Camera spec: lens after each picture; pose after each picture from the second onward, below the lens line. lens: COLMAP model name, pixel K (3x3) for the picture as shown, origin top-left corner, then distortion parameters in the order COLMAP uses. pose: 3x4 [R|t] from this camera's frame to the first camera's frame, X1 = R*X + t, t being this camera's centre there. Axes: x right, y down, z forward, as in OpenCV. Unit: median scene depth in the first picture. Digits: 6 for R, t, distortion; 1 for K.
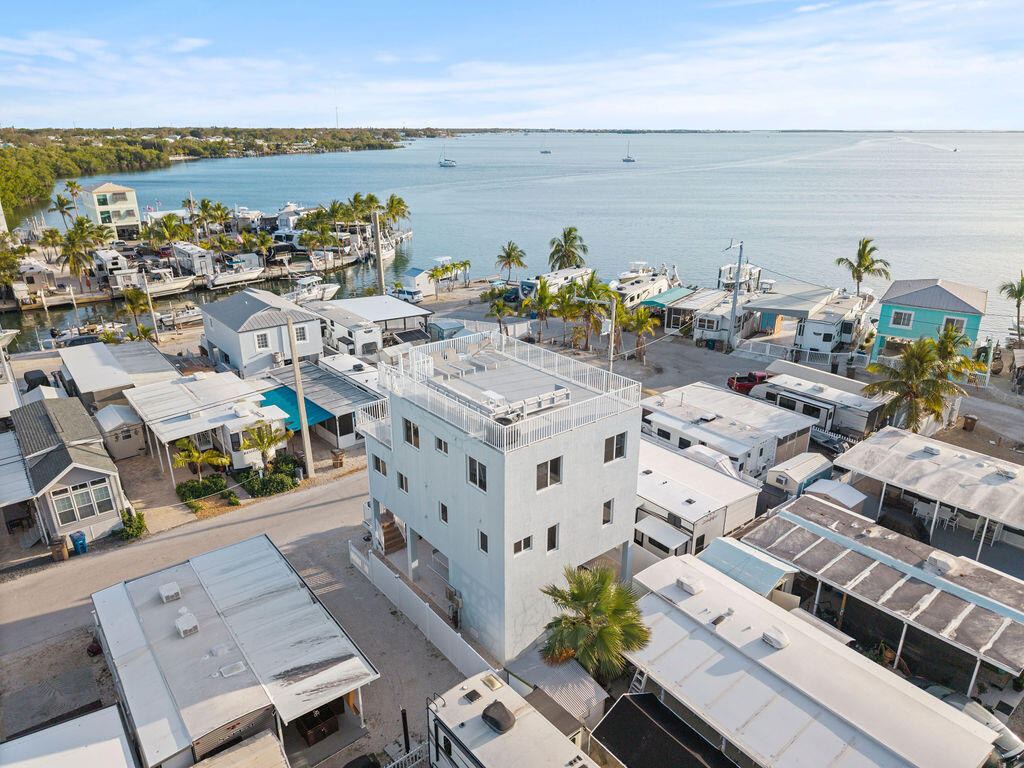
lens RADIAL K [[687.6, 0, 514.7], [0, 687.6, 380.4], [0, 0, 1]] dist [0.003850, 0.000462]
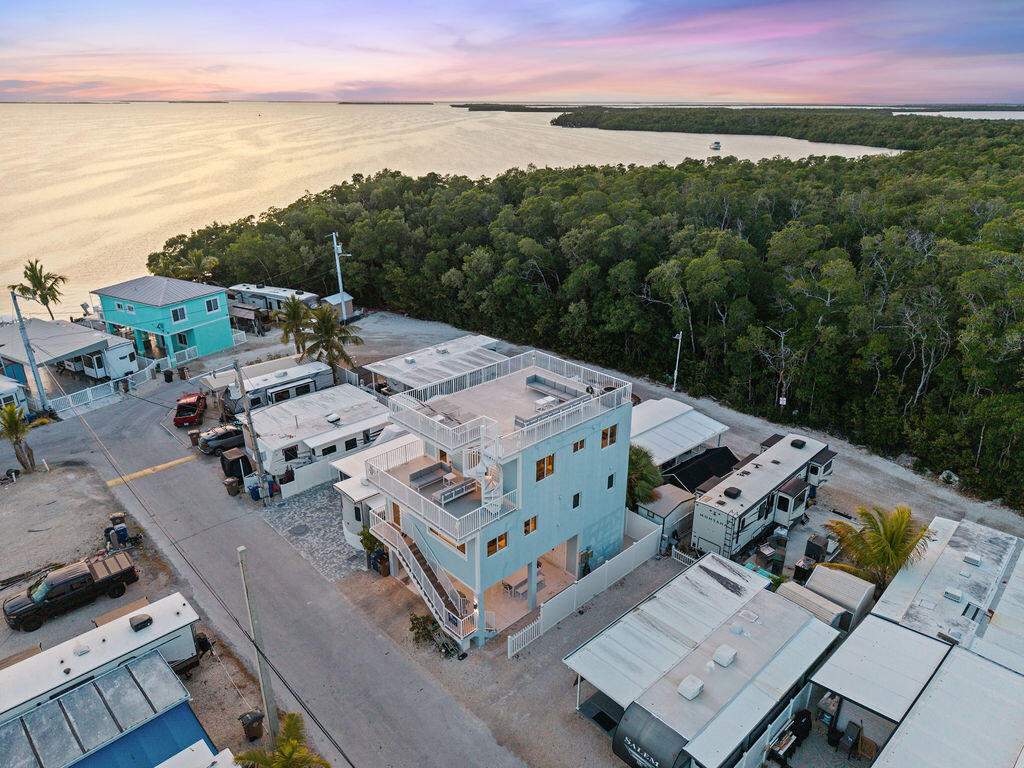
lens RADIAL K [[687.6, 0, 515.7], [0, 687.6, 385.0], [0, 0, 1]] dist [0.003850, 0.000462]
pose [[-0.079309, -0.384861, 0.919561, -0.607093], [0.339636, 0.856842, 0.387904, -0.263621], [-0.937207, 0.343080, 0.062757, 0.507667]]
